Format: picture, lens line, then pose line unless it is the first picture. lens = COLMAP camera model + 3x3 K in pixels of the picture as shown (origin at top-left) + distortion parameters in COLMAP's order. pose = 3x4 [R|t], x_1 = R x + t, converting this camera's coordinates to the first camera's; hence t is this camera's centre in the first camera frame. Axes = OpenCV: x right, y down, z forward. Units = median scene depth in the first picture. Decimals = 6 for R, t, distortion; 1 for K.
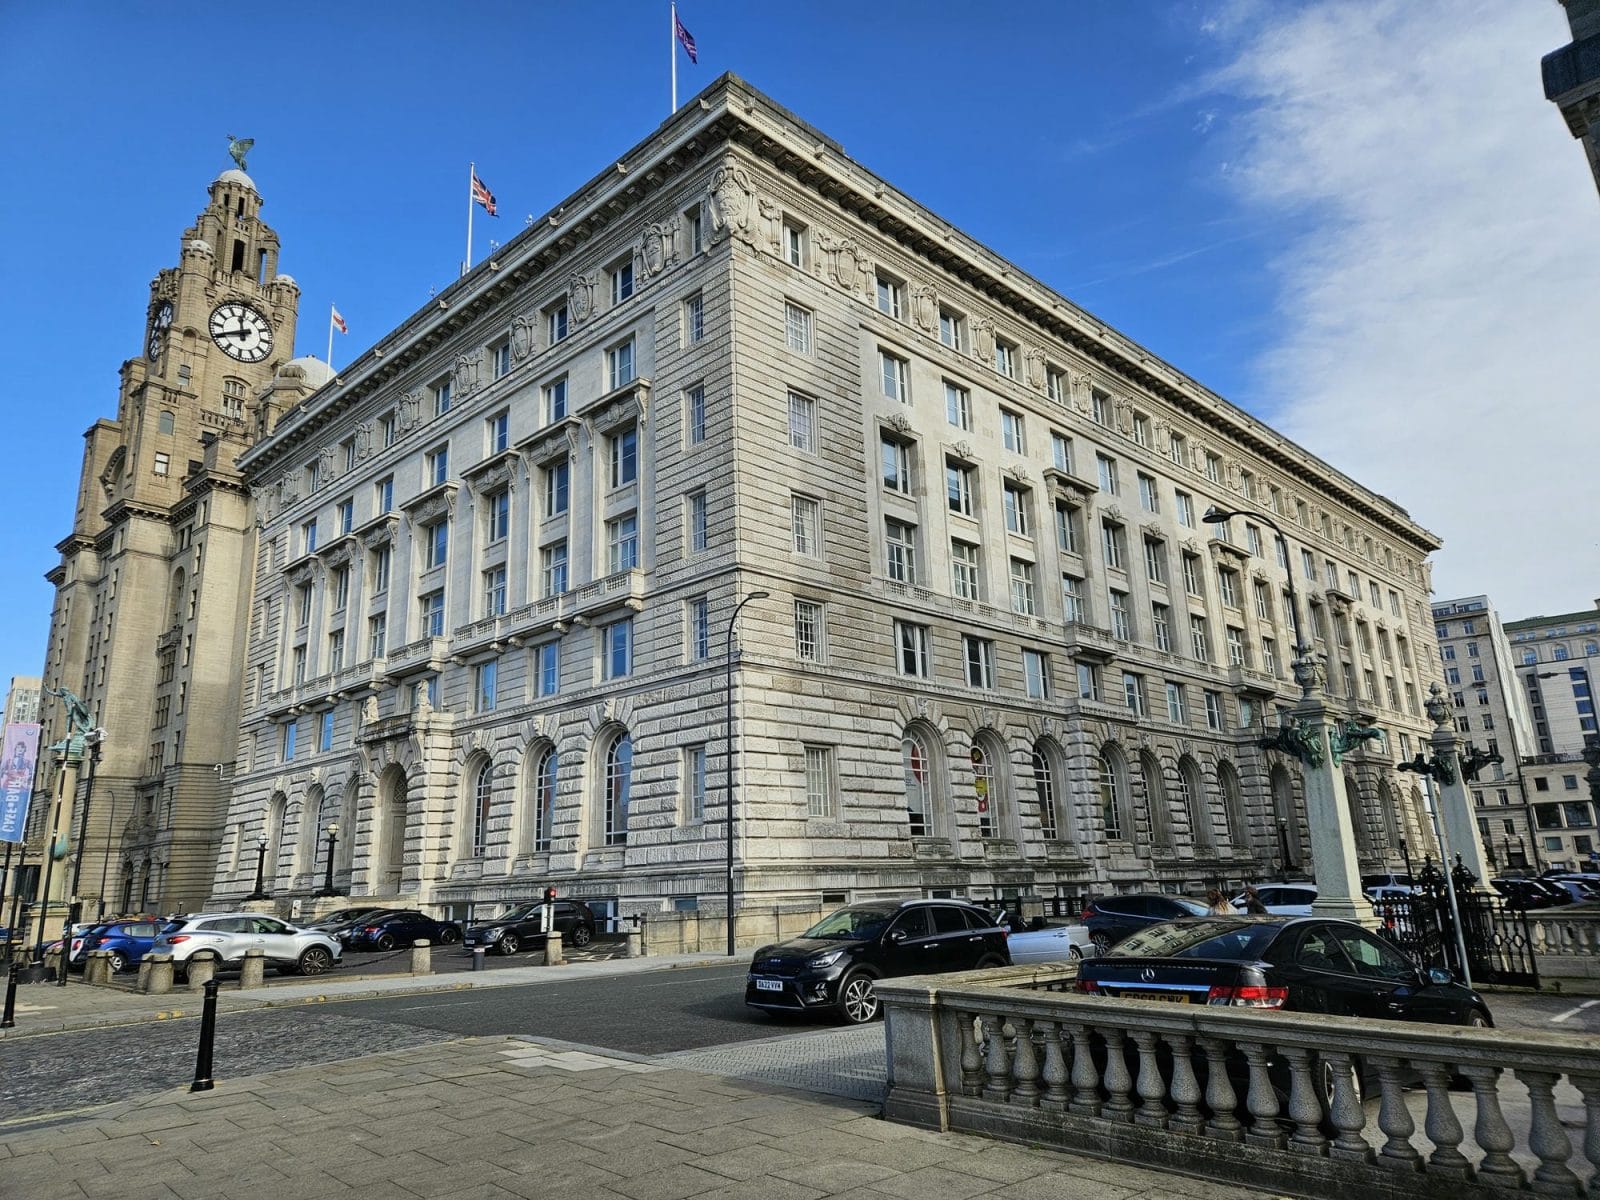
lens RADIAL K [[1106.3, 0, 800.0], [0, 1106.3, 600.0], [0, 0, 1]] dist [0.095686, -0.000232]
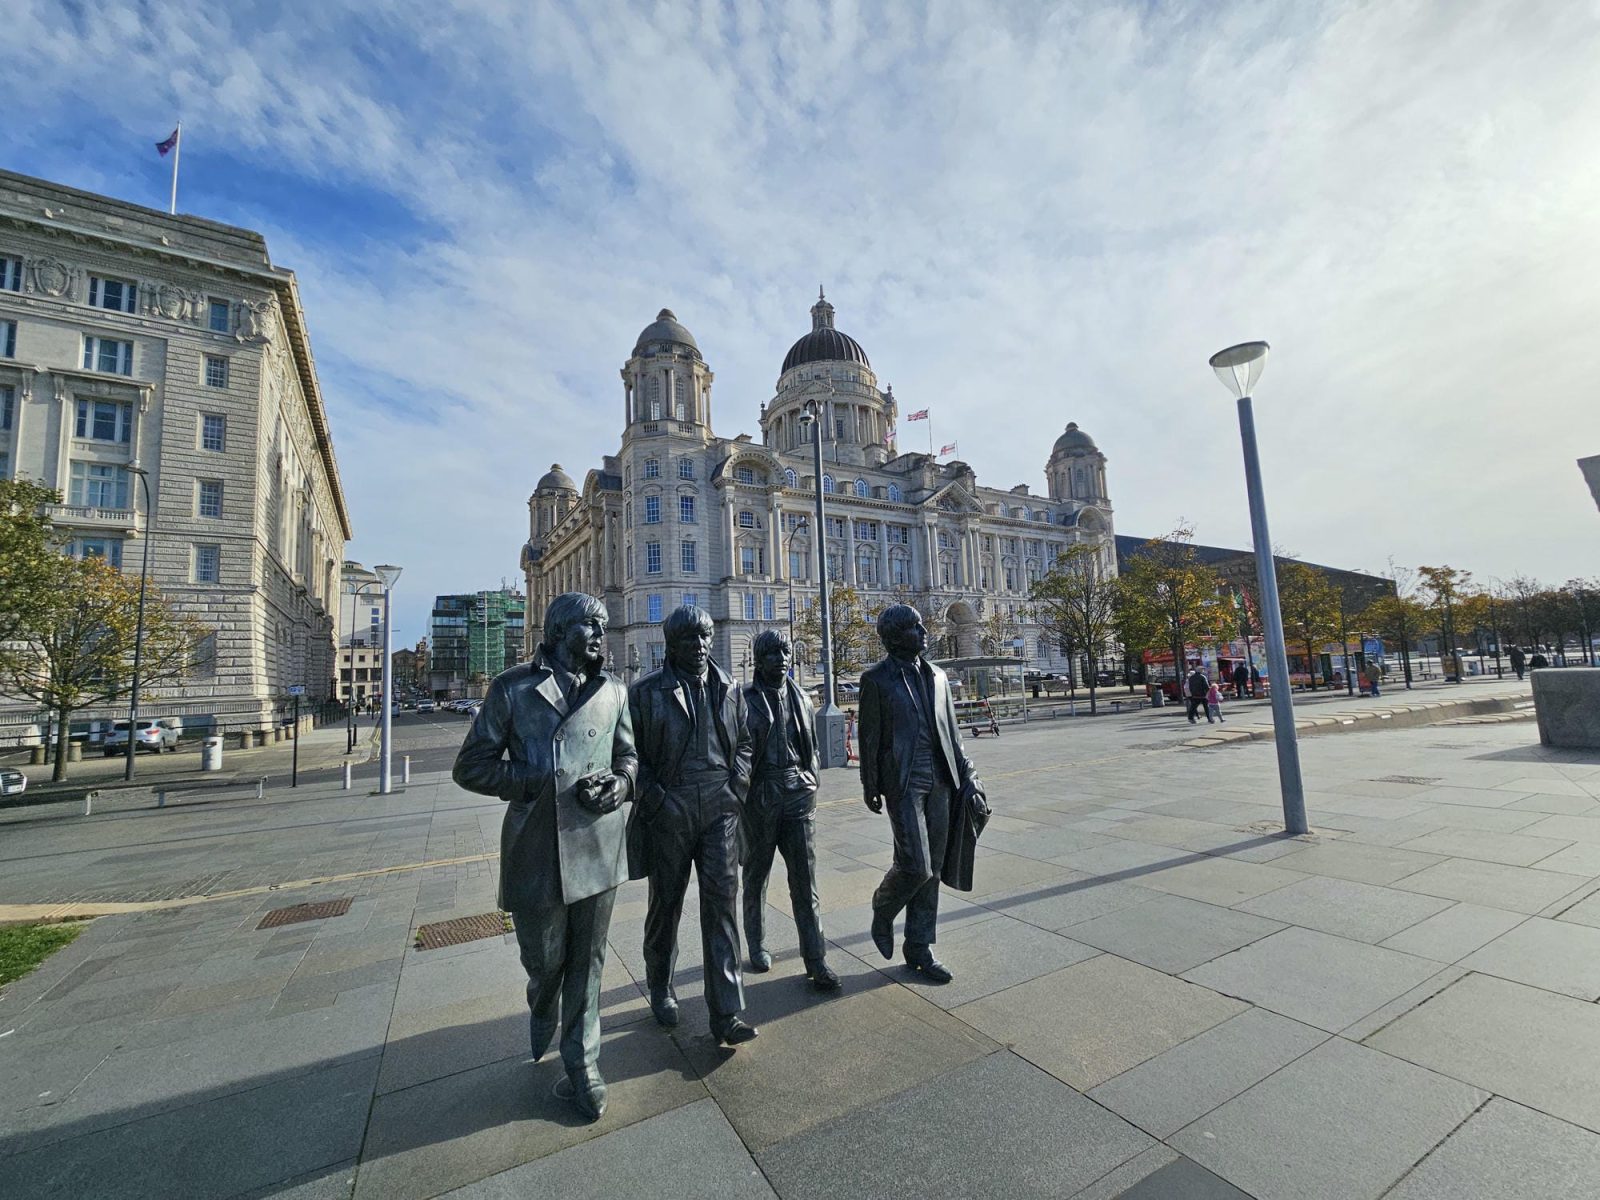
lens RADIAL K [[668.4, 0, 800.0], [0, 668.4, 600.0], [0, 0, 1]] dist [-0.000131, 0.000046]
pose [[0.244052, 0.130521, 0.960939, -0.808308], [-0.220507, 0.972414, -0.076077, -0.039585], [-0.944360, -0.193327, 0.266100, -0.151295]]
